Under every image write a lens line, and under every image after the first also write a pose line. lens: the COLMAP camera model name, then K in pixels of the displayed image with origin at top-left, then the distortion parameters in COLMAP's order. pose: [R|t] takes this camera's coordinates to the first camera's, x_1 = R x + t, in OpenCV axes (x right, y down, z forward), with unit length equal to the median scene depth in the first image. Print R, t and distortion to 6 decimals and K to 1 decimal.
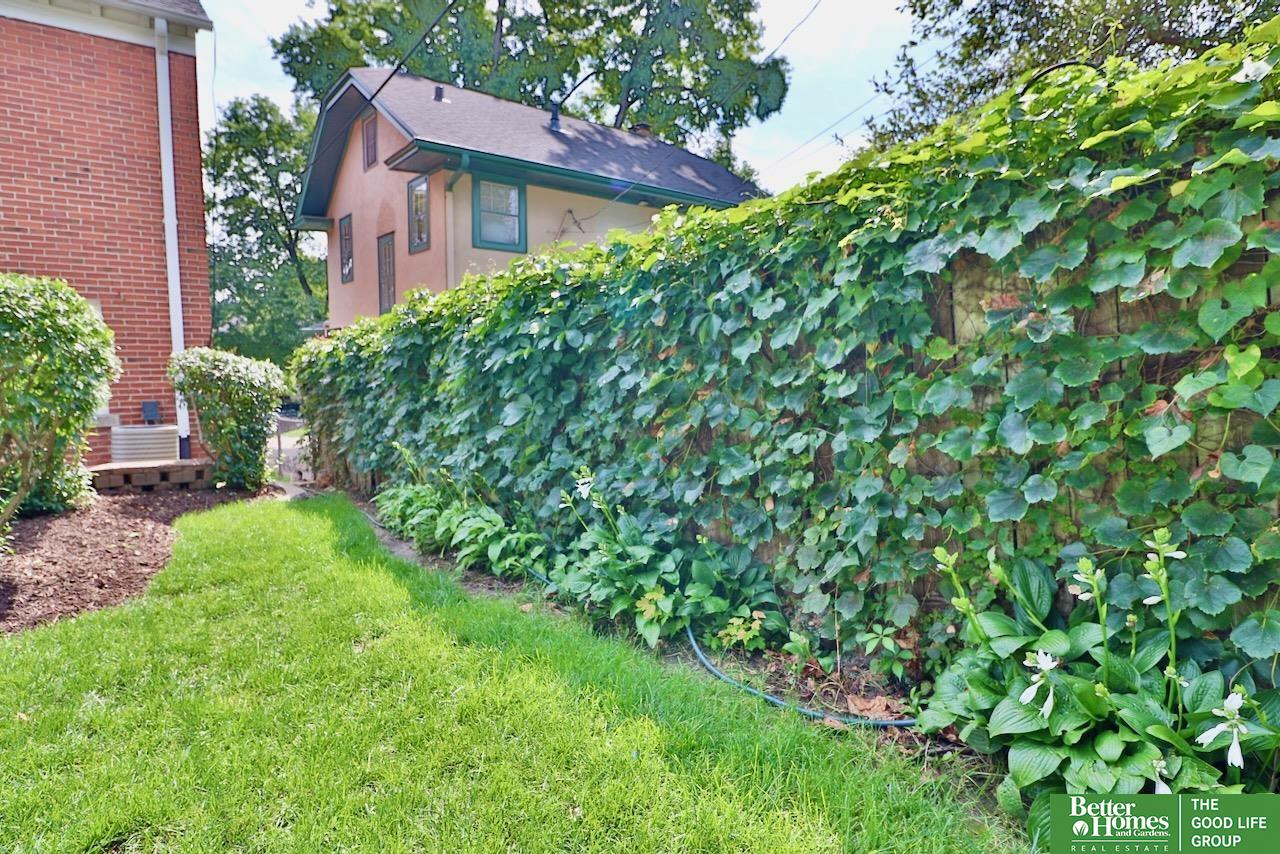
lens RADIAL K [[659.7, 0, 627.7], [0, 659.7, 428.8], [0, 0, 1]] dist [-0.000604, -0.013575]
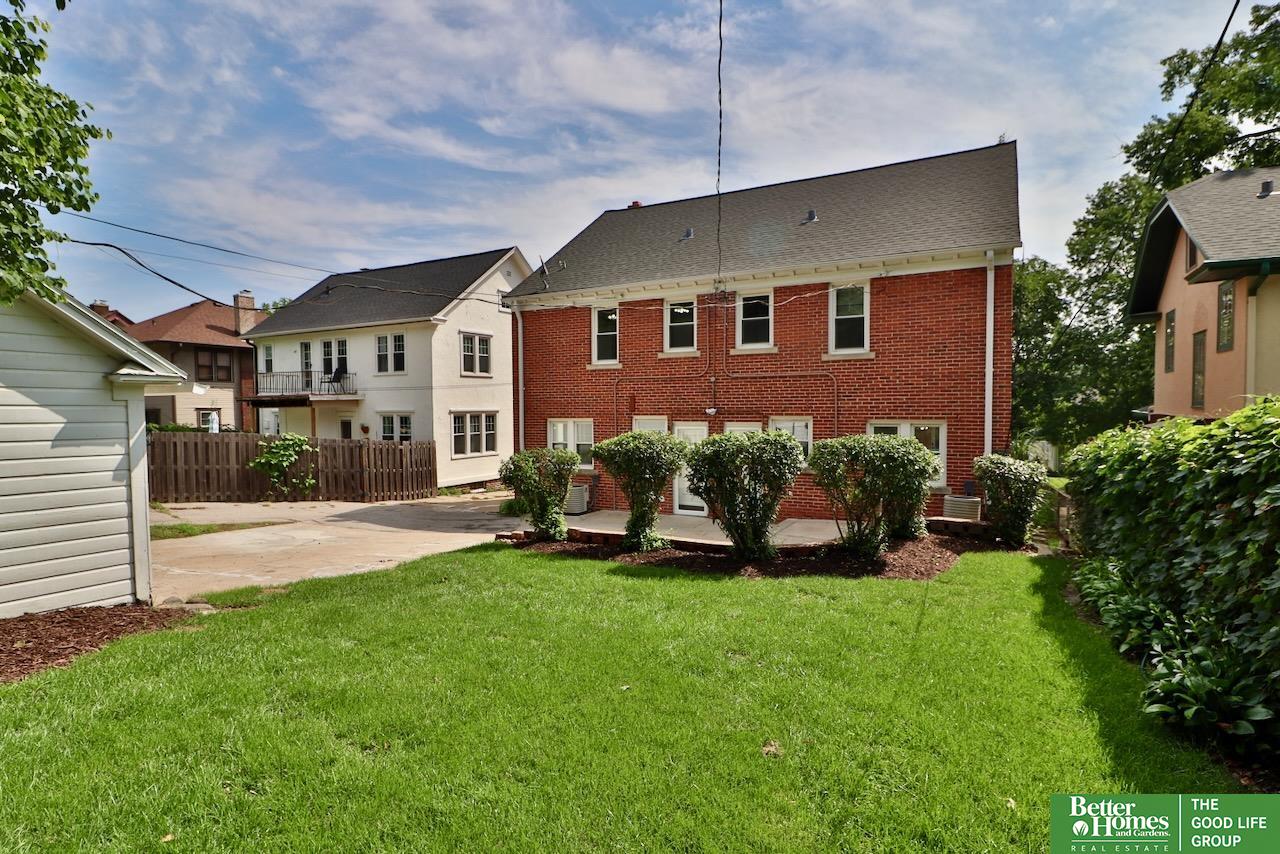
lens RADIAL K [[659.7, 0, 627.7], [0, 659.7, 428.8], [0, 0, 1]] dist [-0.000604, -0.013575]
pose [[0.387144, 0.016197, -0.921877, 0.444039], [-0.095275, 0.995196, -0.022526, -0.053108], [0.917083, 0.096553, 0.386828, -0.415721]]
